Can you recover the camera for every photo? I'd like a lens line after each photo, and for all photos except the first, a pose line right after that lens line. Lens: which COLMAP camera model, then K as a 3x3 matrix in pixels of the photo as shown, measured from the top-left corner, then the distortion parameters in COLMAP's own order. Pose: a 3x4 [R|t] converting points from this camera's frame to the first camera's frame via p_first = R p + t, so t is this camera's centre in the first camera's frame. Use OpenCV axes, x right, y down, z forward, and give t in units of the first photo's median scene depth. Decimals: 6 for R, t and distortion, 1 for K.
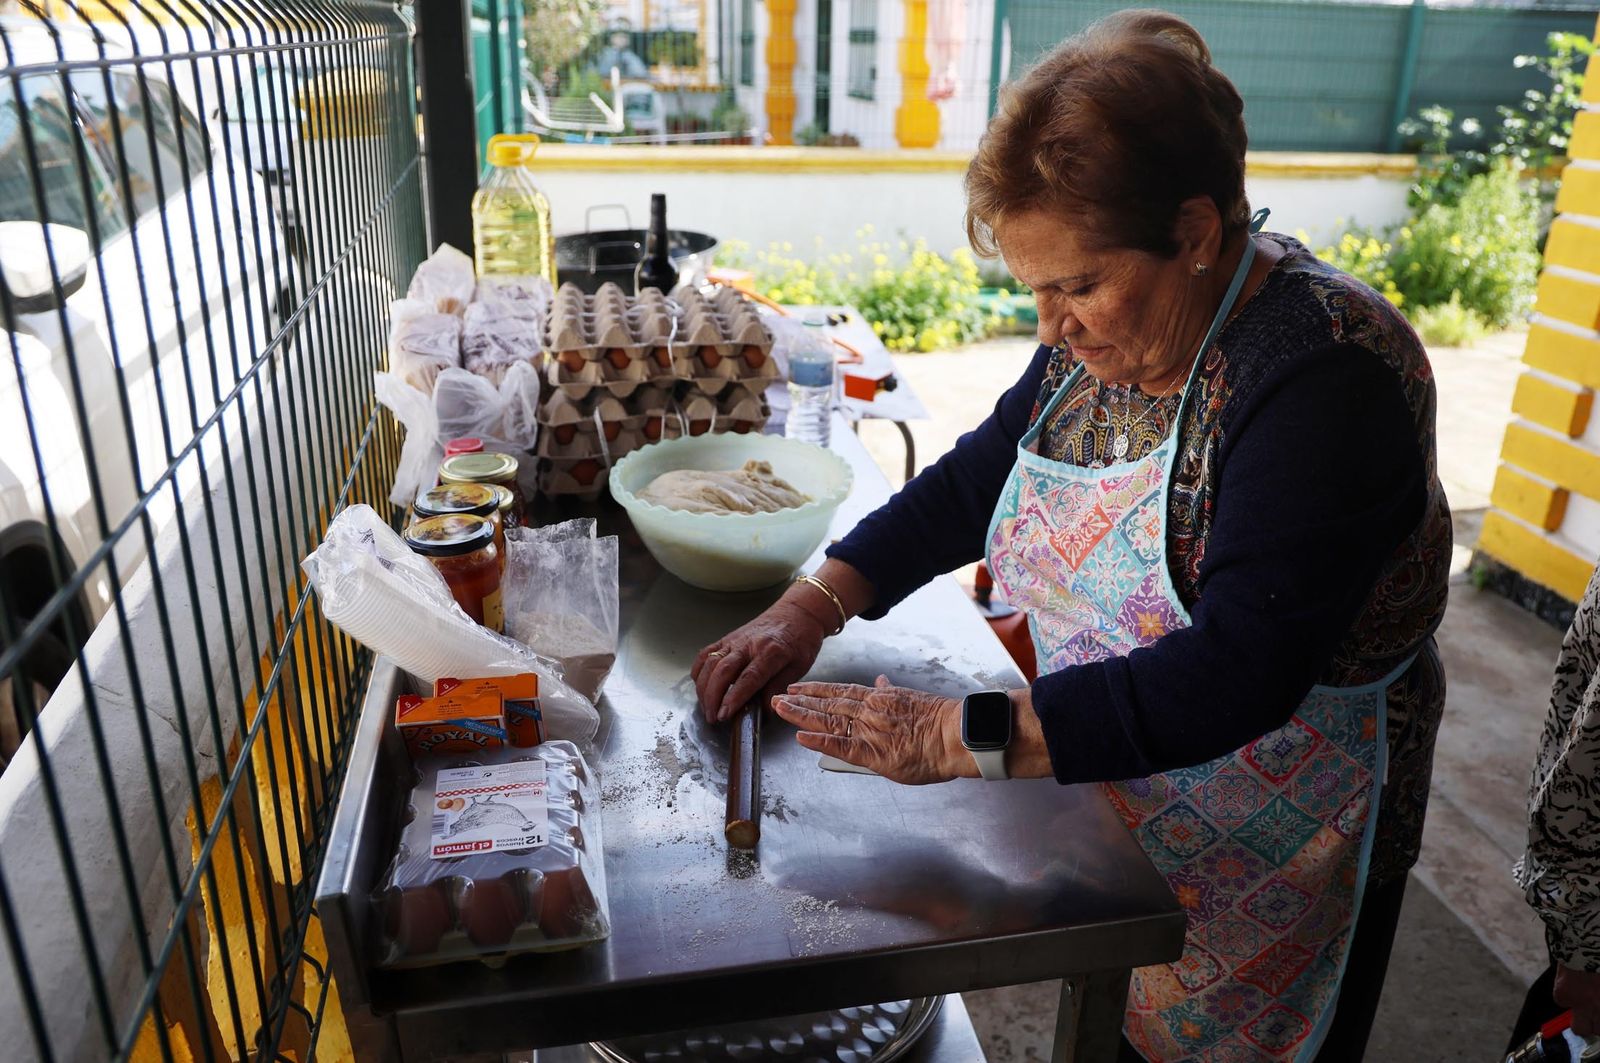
lens RADIAL K [[1278.2, 0, 828.2], [0, 1278.2, 565.5], [0, 0, 1]] dist [-0.067753, 0.075935]
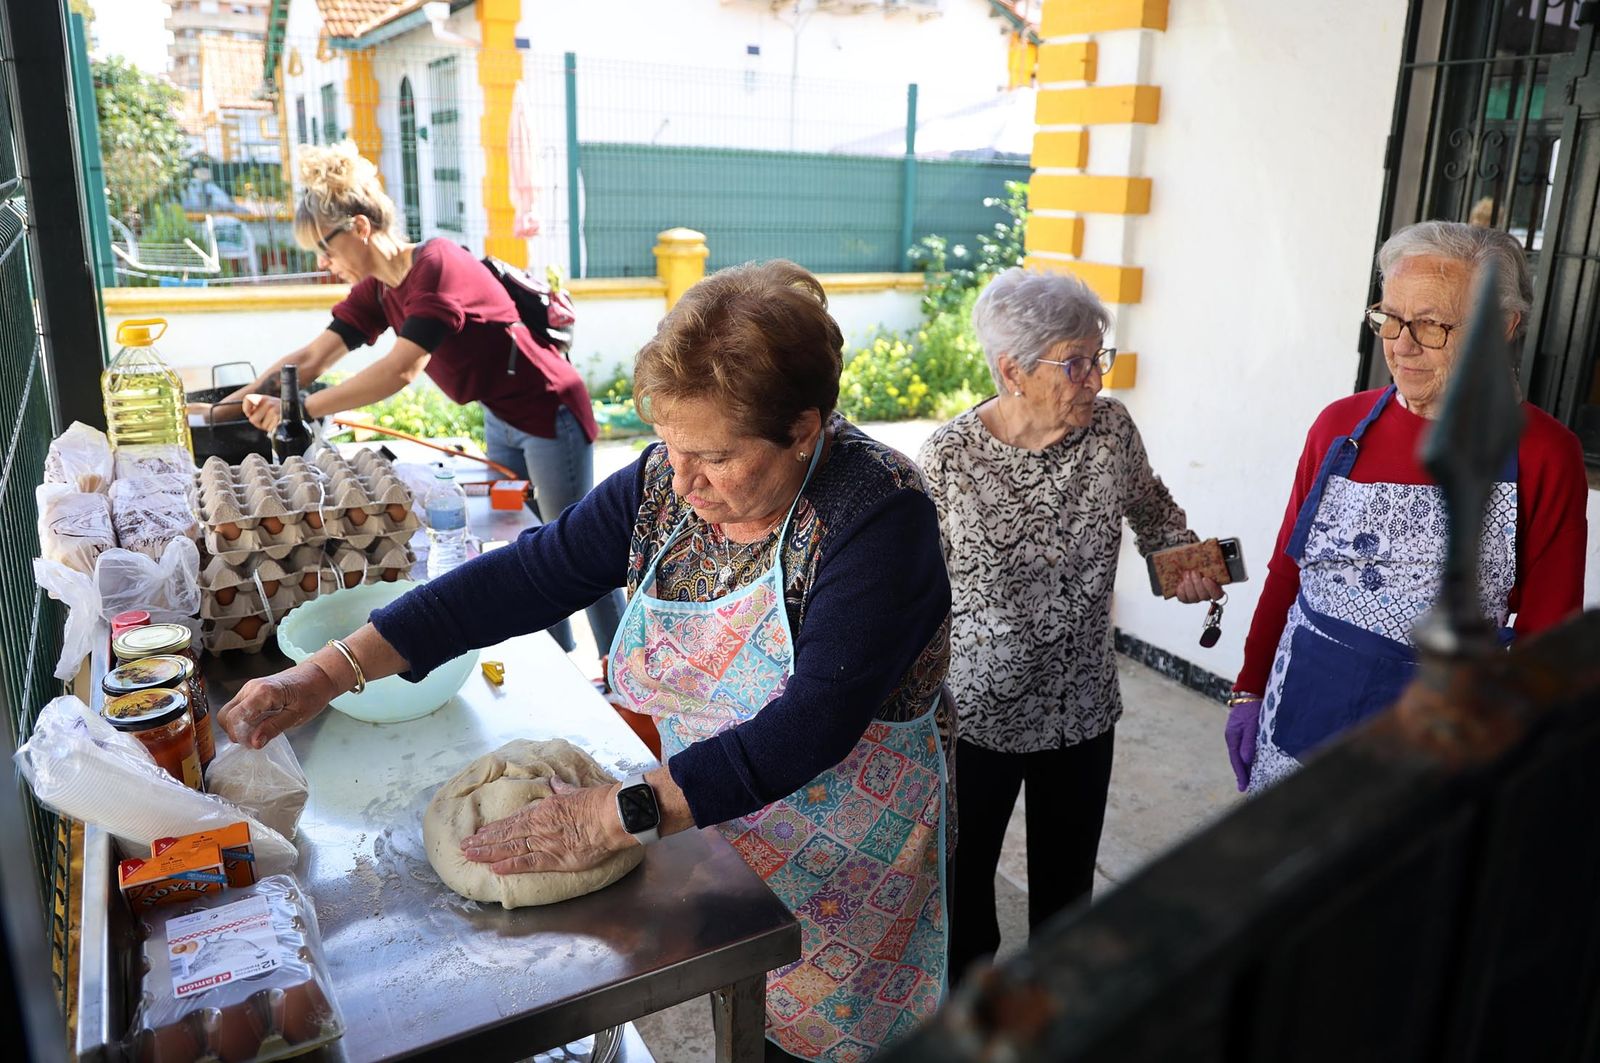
lens RADIAL K [[1161.5, 0, 851.8], [0, 1161.5, 509.9], [0, 0, 1]] dist [-0.093658, 0.064210]
pose [[0.937935, -0.085409, 0.336129, -0.016927], [0.121073, 0.988861, -0.086578, -0.020938], [-0.324990, 0.121901, 0.937828, -0.098160]]
